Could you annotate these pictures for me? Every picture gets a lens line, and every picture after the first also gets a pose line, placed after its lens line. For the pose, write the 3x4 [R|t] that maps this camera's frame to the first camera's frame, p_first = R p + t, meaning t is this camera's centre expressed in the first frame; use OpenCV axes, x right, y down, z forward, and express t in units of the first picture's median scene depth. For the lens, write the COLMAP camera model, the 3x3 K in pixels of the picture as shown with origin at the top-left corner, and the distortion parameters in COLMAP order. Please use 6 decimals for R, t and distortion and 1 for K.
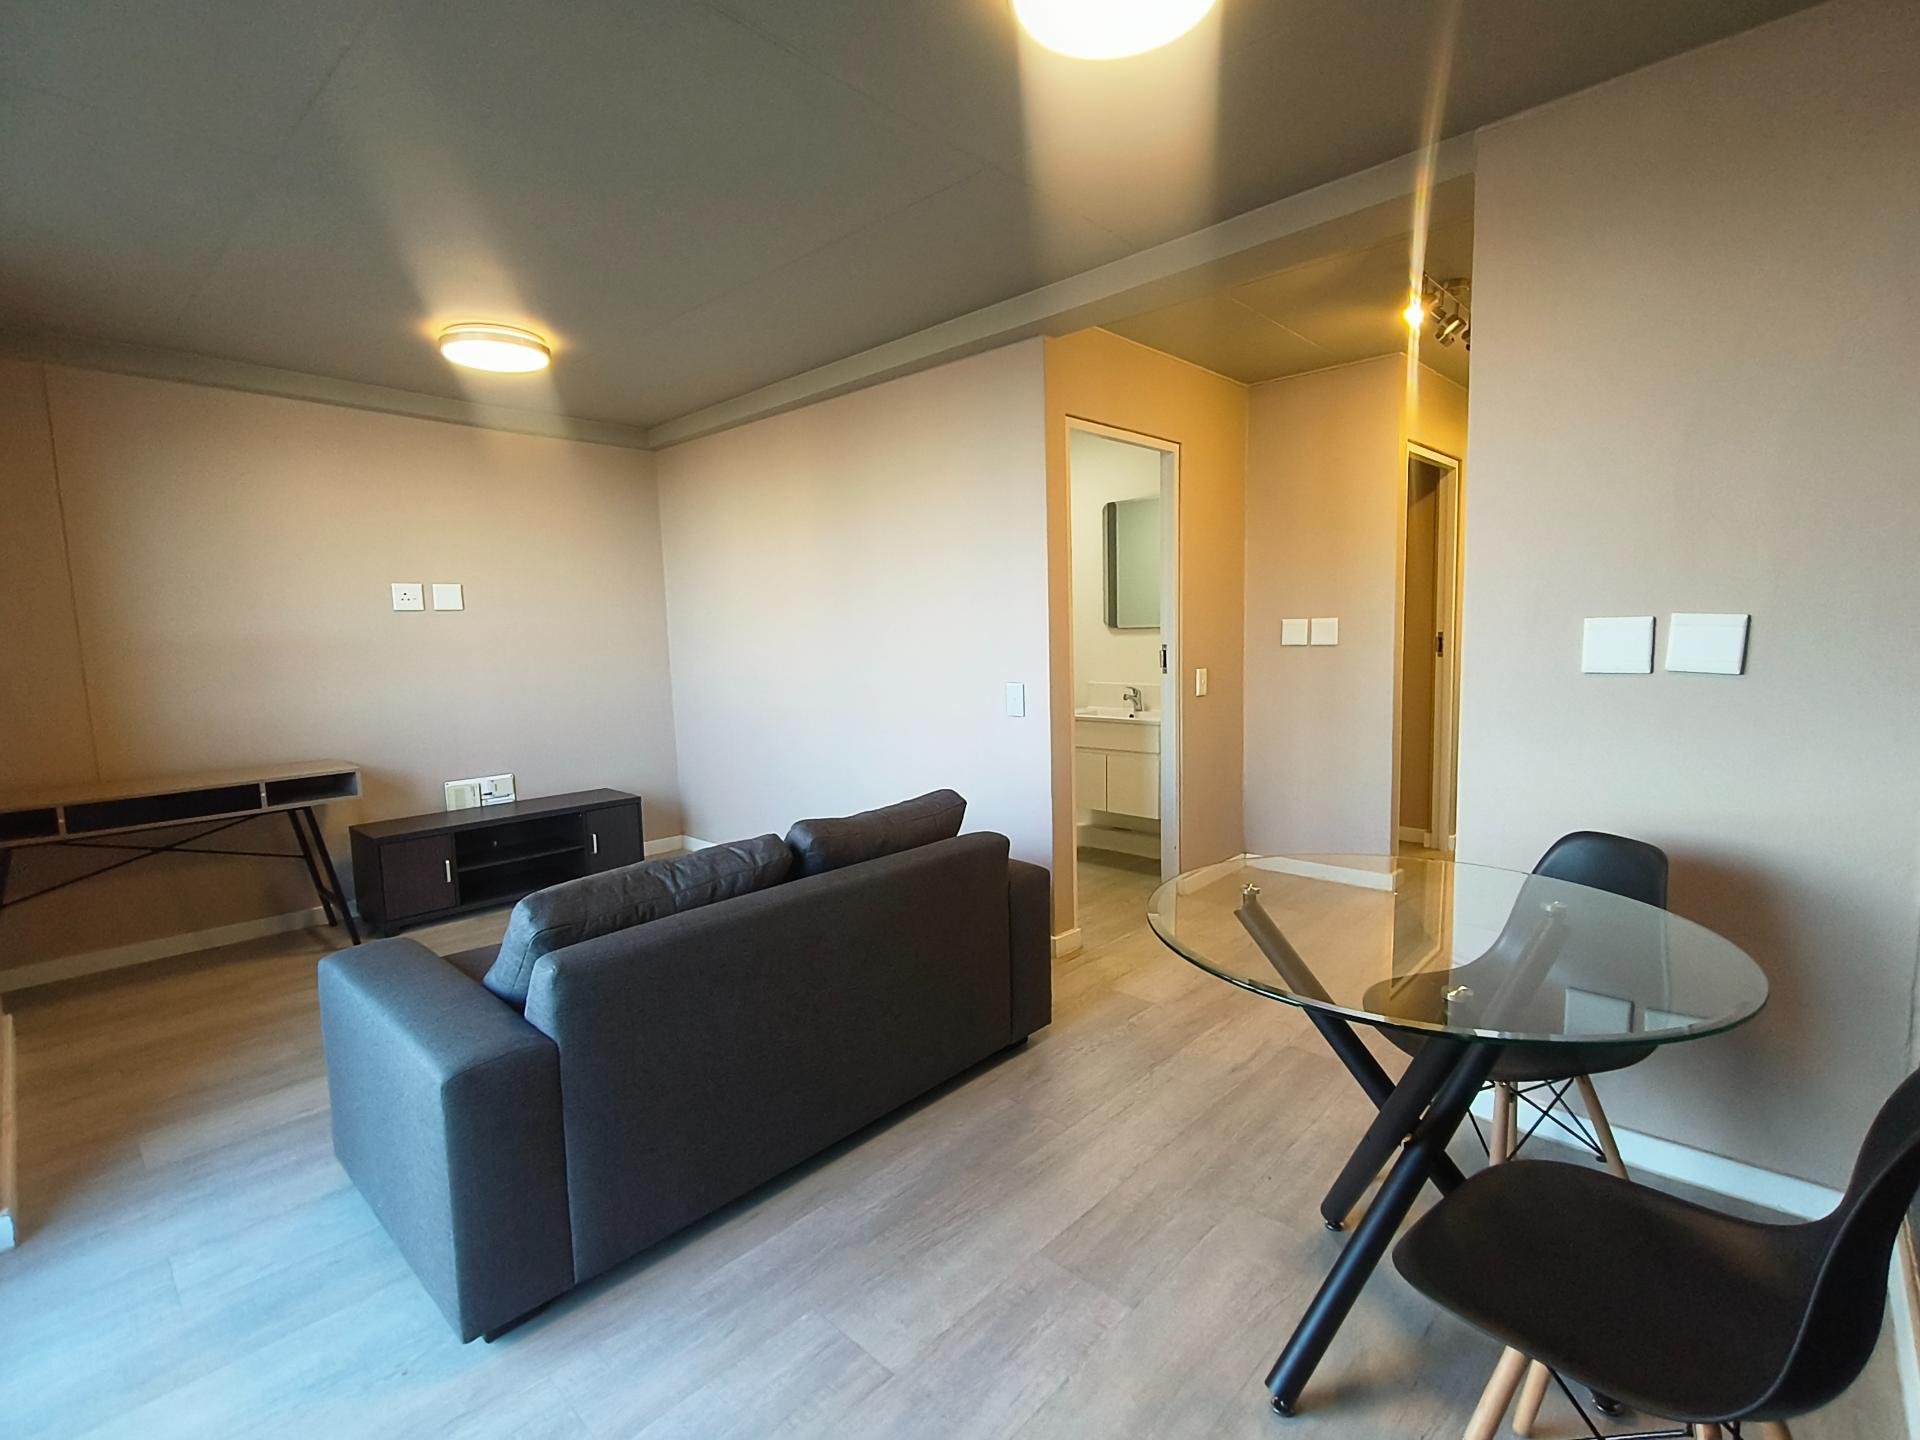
lens RADIAL K [[888.2, 0, 960.0], [0, 888.2, 720.0], [0, 0, 1]] dist [0.000514, 0.000420]
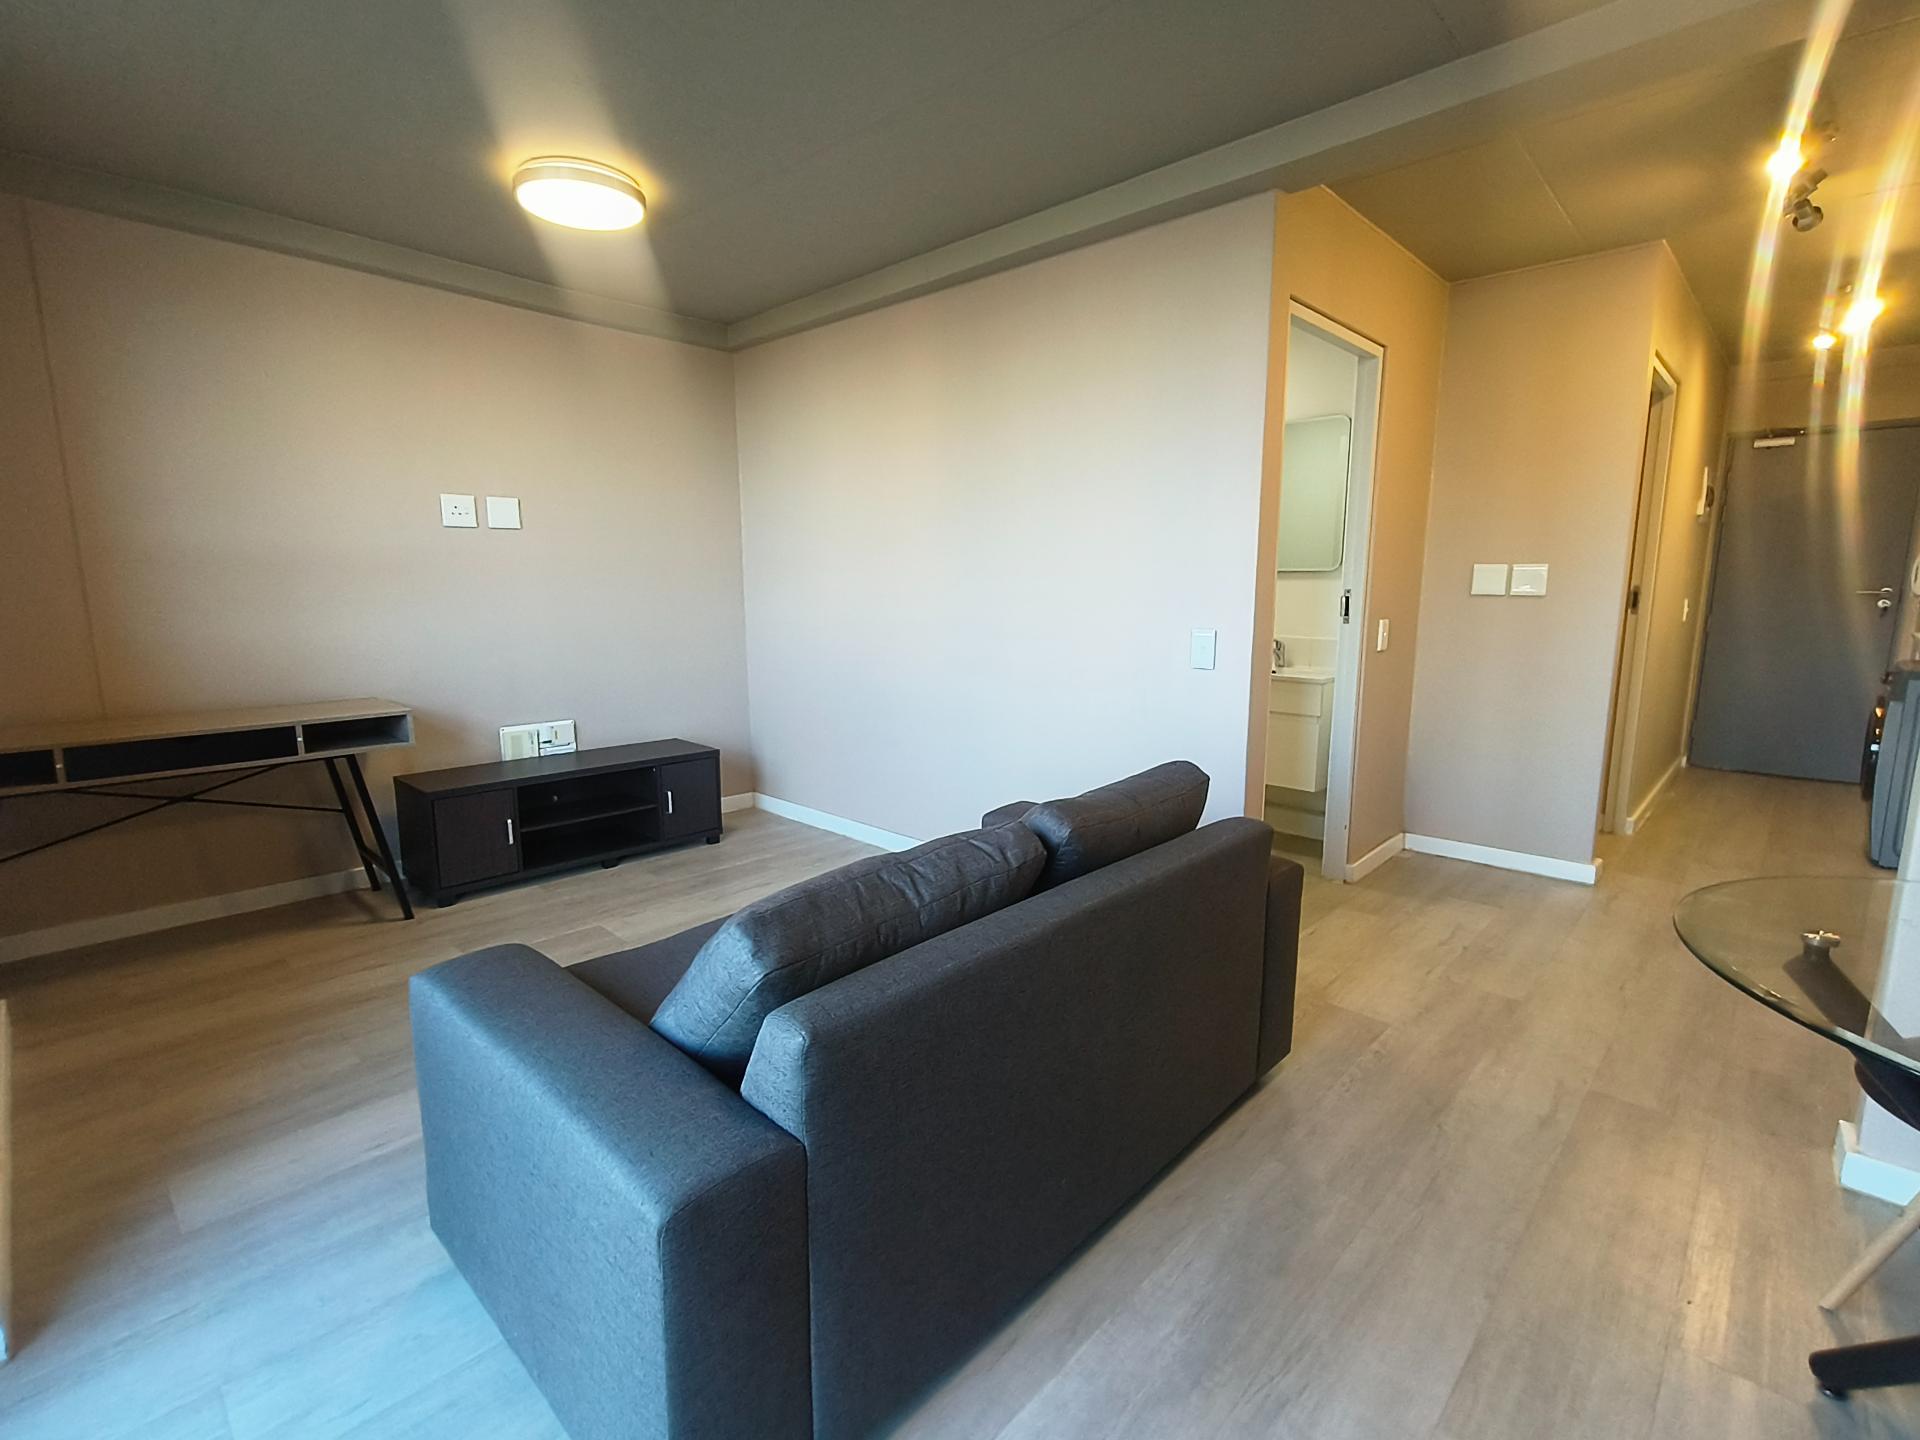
lens RADIAL K [[894.7, 0, 960.0], [0, 894.7, 720.0], [0, 0, 1]] dist [0.002070, 0.000630]
pose [[0.999622, 0.027106, -0.004601, -0.151849], [-0.026814, 0.998147, 0.054622, 0.002841], [0.006073, -0.054478, 0.998496, 0.154080]]
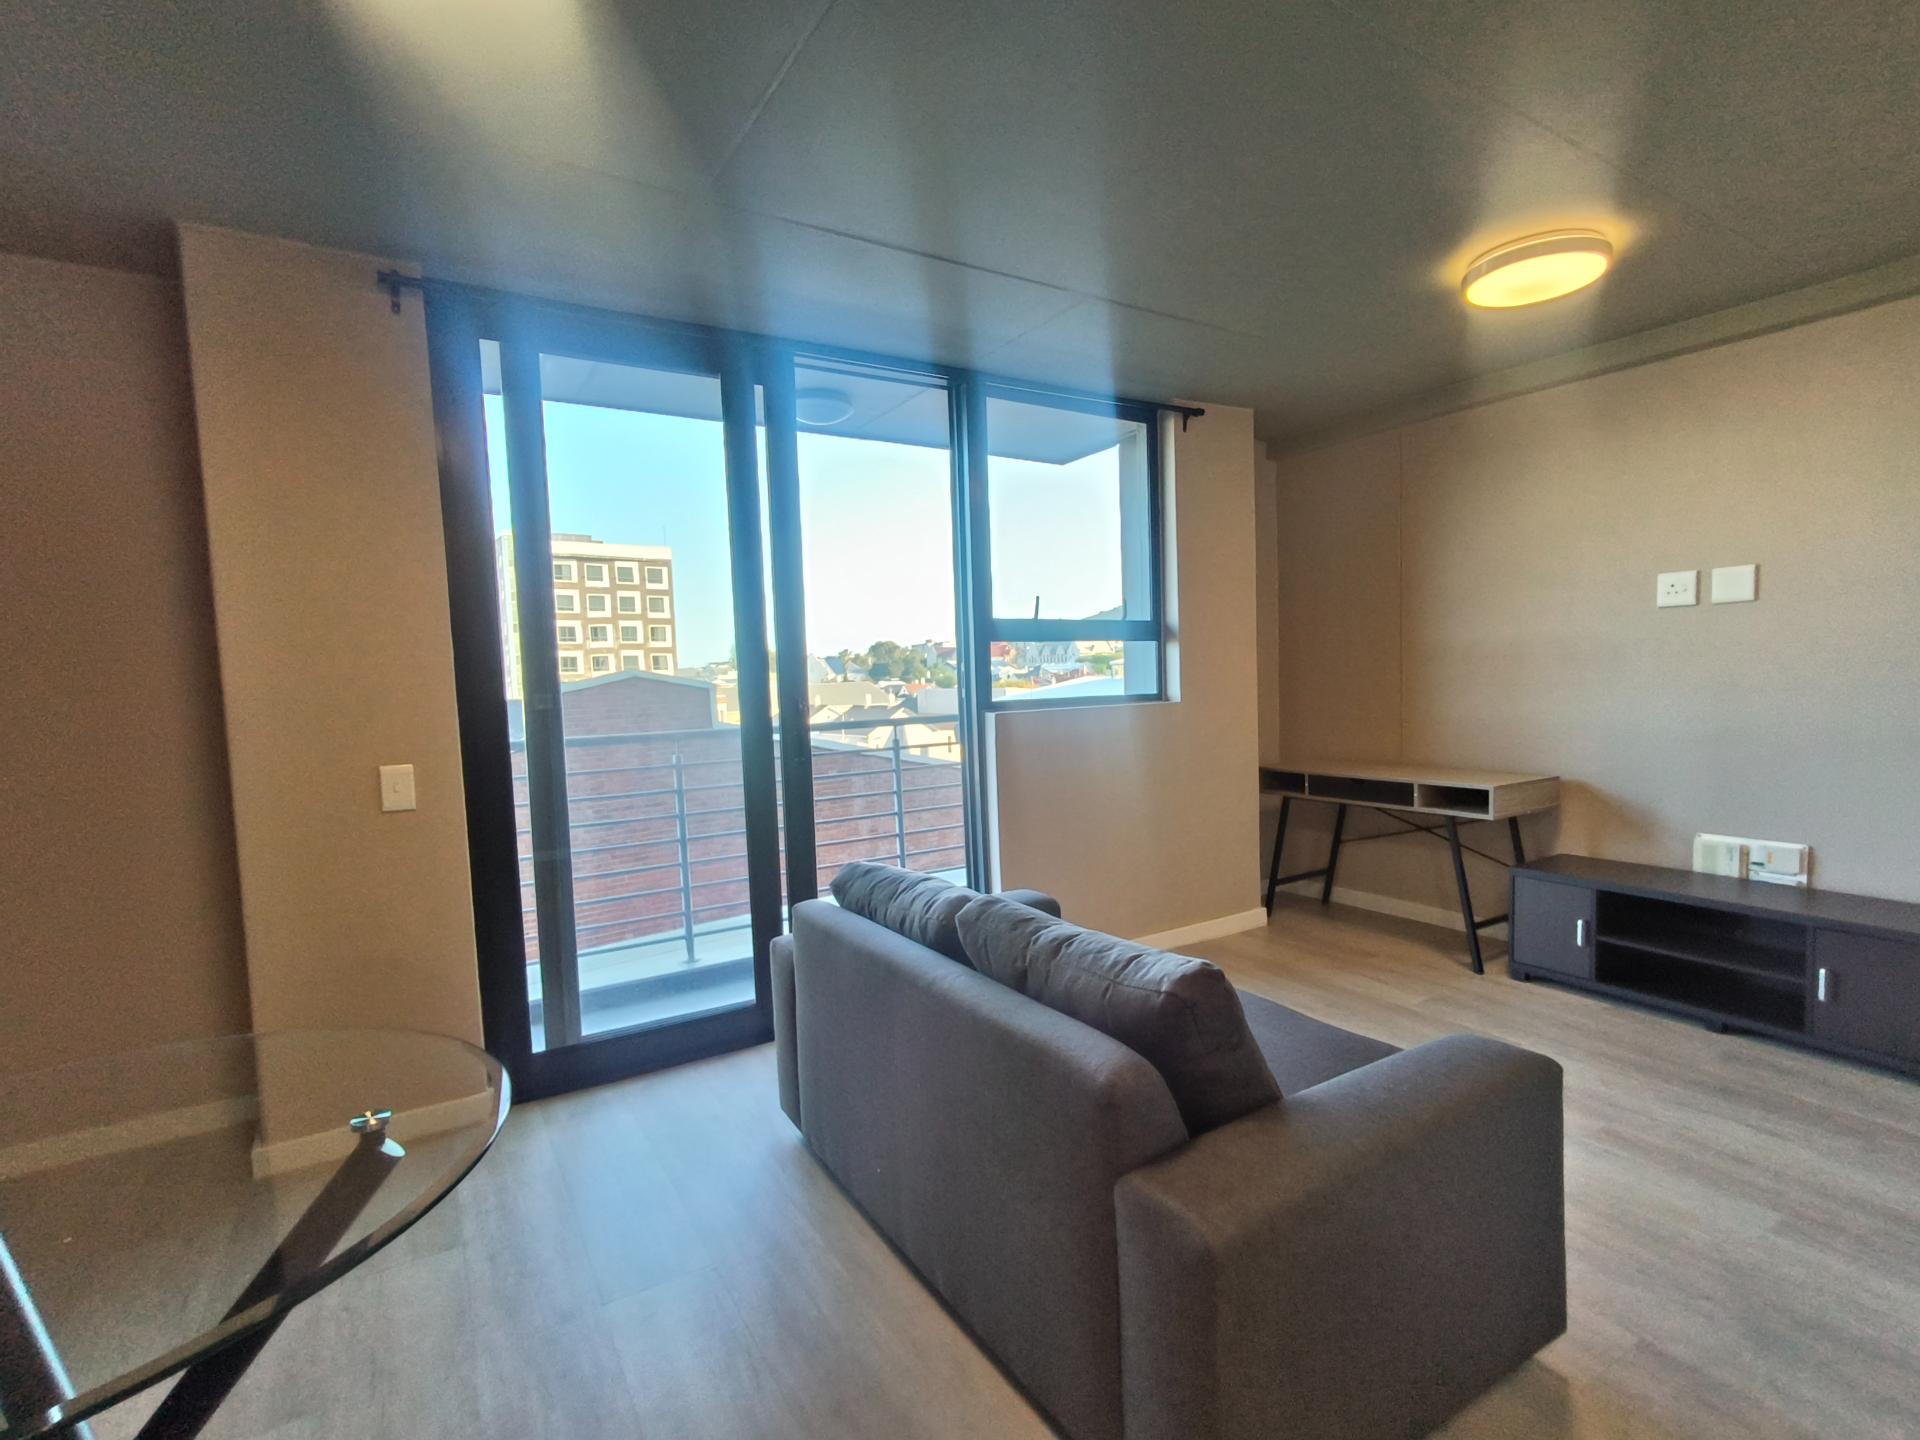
lens RADIAL K [[897.8, 0, 970.9], [0, 897.8, 743.6], [0, 0, 1]] dist [0.000763, 0.000154]
pose [[-0.258231, 0.109107, -0.959902, 0.364921], [-0.059734, 0.989898, 0.128586, -0.079818], [0.964235, 0.090543, -0.249105, 0.714223]]
